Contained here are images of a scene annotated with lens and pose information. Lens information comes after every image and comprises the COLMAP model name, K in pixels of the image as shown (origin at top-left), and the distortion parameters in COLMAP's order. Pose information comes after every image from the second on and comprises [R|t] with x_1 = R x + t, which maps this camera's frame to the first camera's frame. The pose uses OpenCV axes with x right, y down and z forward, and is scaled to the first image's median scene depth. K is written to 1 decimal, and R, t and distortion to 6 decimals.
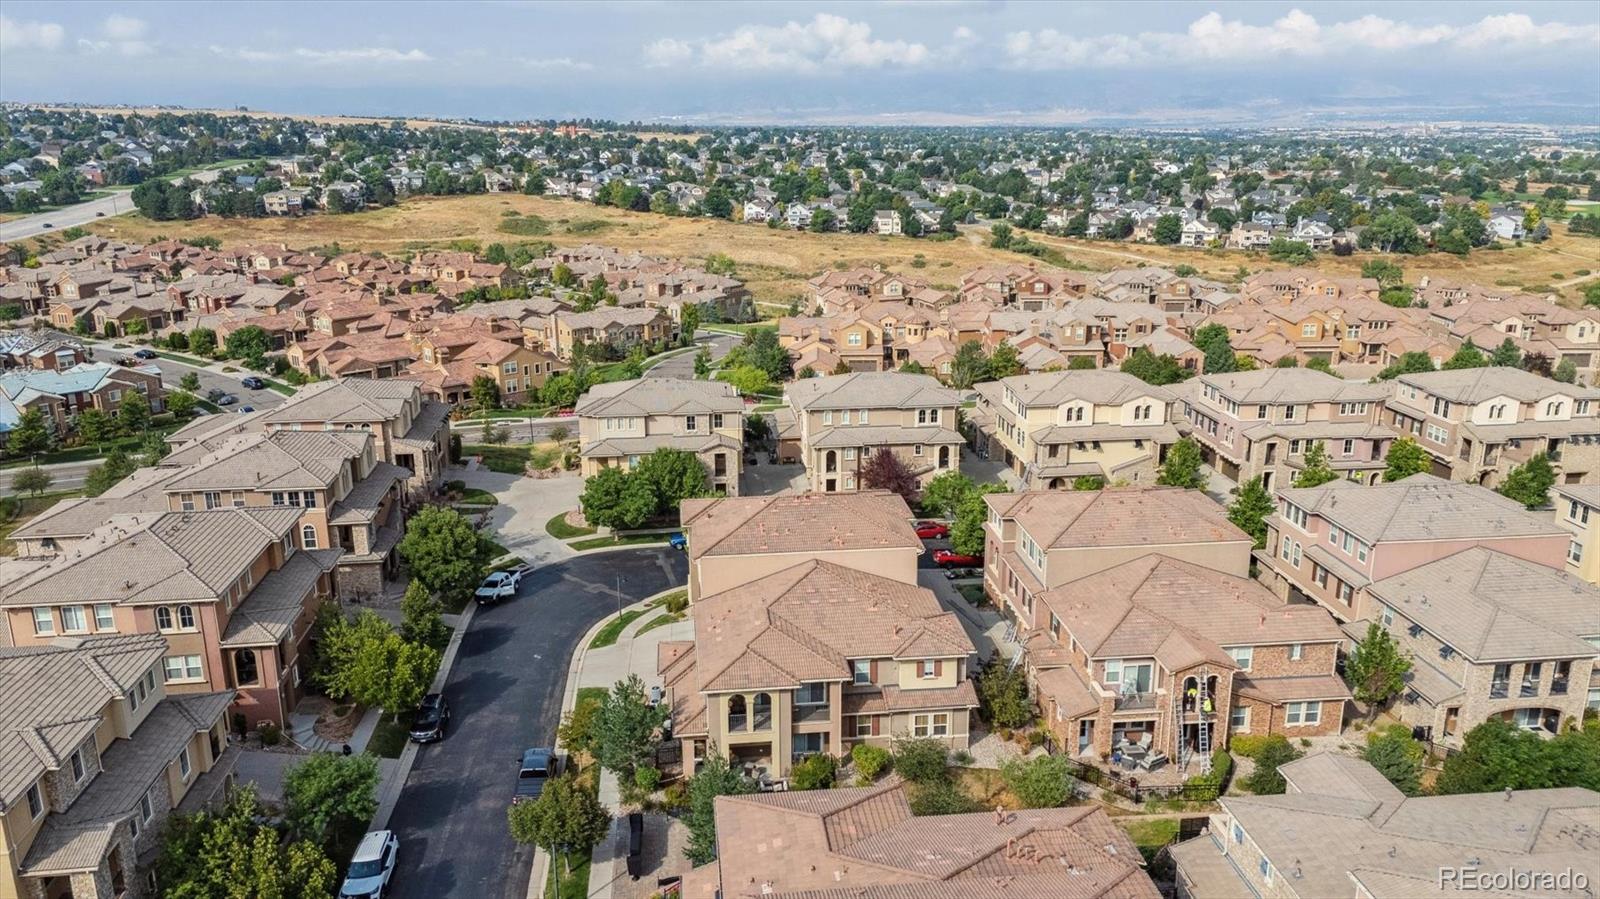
lens RADIAL K [[1168.6, 0, 811.2], [0, 1168.6, 455.7], [0, 0, 1]] dist [0.072759, -0.067766]
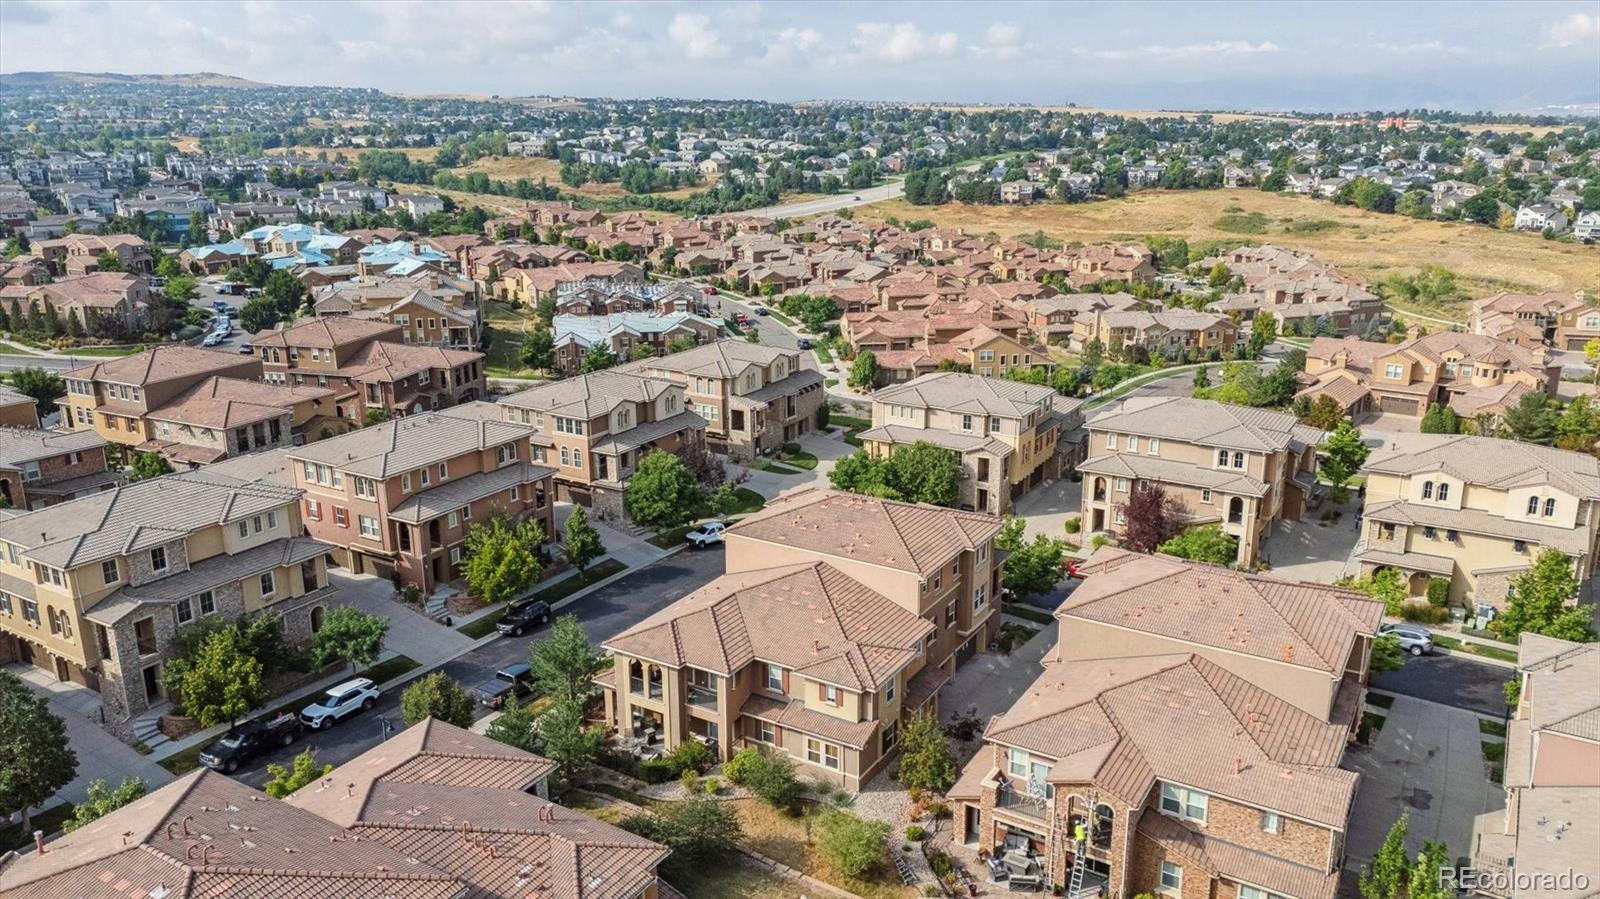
lens RADIAL K [[1168.6, 0, 803.2], [0, 1168.6, 456.2], [0, 0, 1]] dist [0.072759, -0.067766]
pose [[0.786722, 0.172203, -0.592803, 0.212208], [-0.169056, 0.983692, 0.061394, -0.021066], [0.593708, 0.051916, 0.803004, 0.077785]]
